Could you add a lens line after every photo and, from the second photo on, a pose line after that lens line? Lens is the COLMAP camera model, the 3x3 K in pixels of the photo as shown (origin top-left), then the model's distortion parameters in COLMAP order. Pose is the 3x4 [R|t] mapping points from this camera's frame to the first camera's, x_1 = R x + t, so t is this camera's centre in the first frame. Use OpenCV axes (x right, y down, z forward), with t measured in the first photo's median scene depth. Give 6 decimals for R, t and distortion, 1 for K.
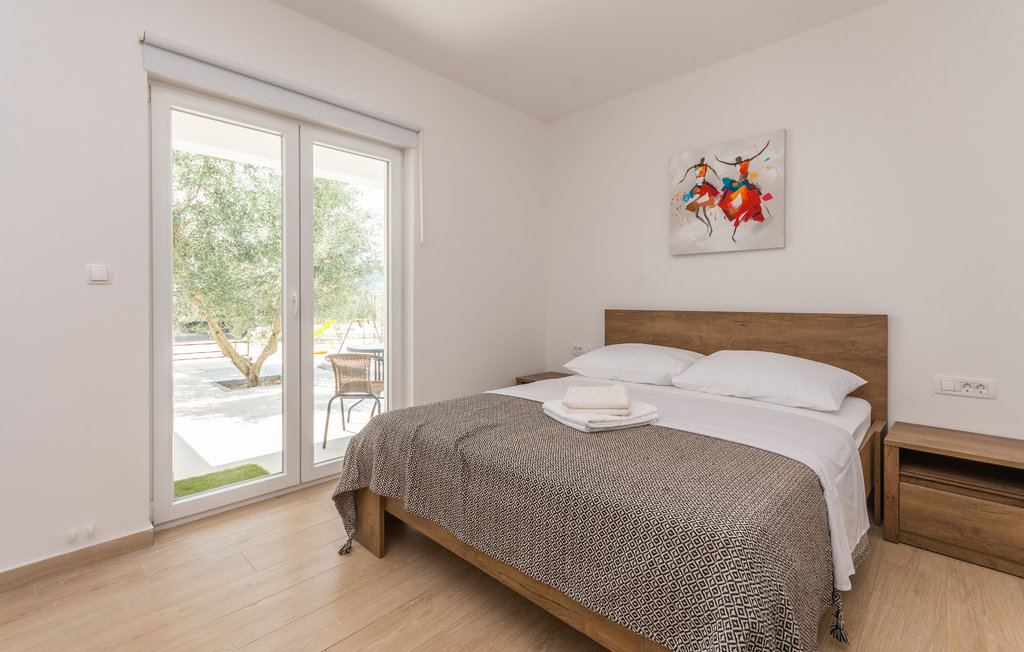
lens RADIAL K [[455.6, 0, 511.4], [0, 455.6, 303.8], [0, 0, 1]] dist [0.002358, -0.000186]
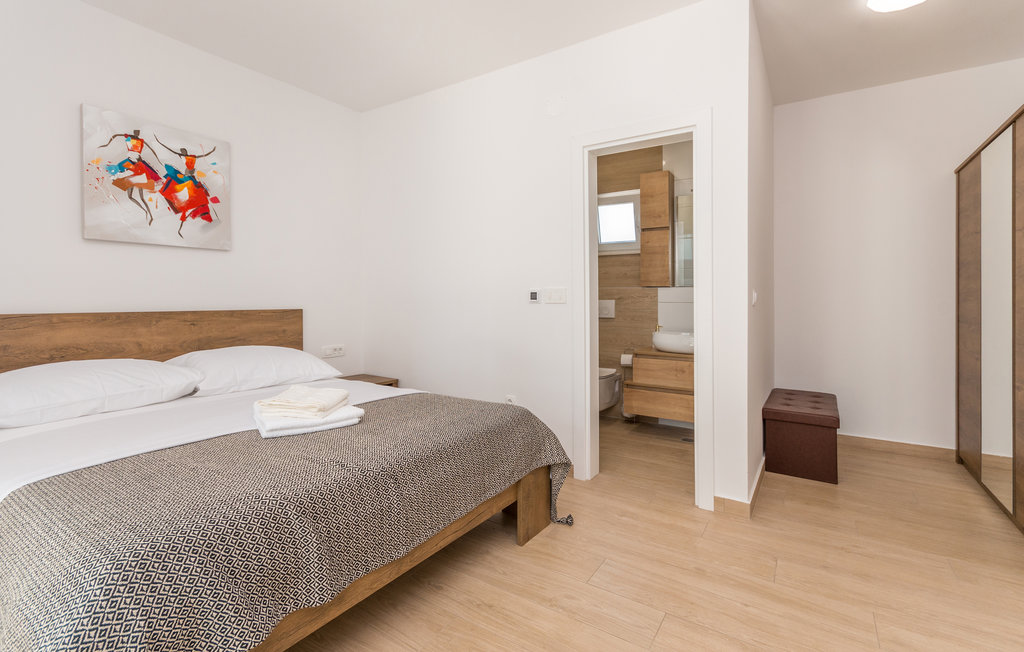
lens RADIAL K [[455.6, 0, 511.4], [0, 455.6, 303.8], [0, 0, 1]] dist [0.002358, -0.000186]
pose [[-0.166706, -0.012854, 0.985923, -0.557531], [0.005672, 0.999886, 0.013995, -0.007040], [-0.985990, 0.007925, -0.166614, 0.484679]]
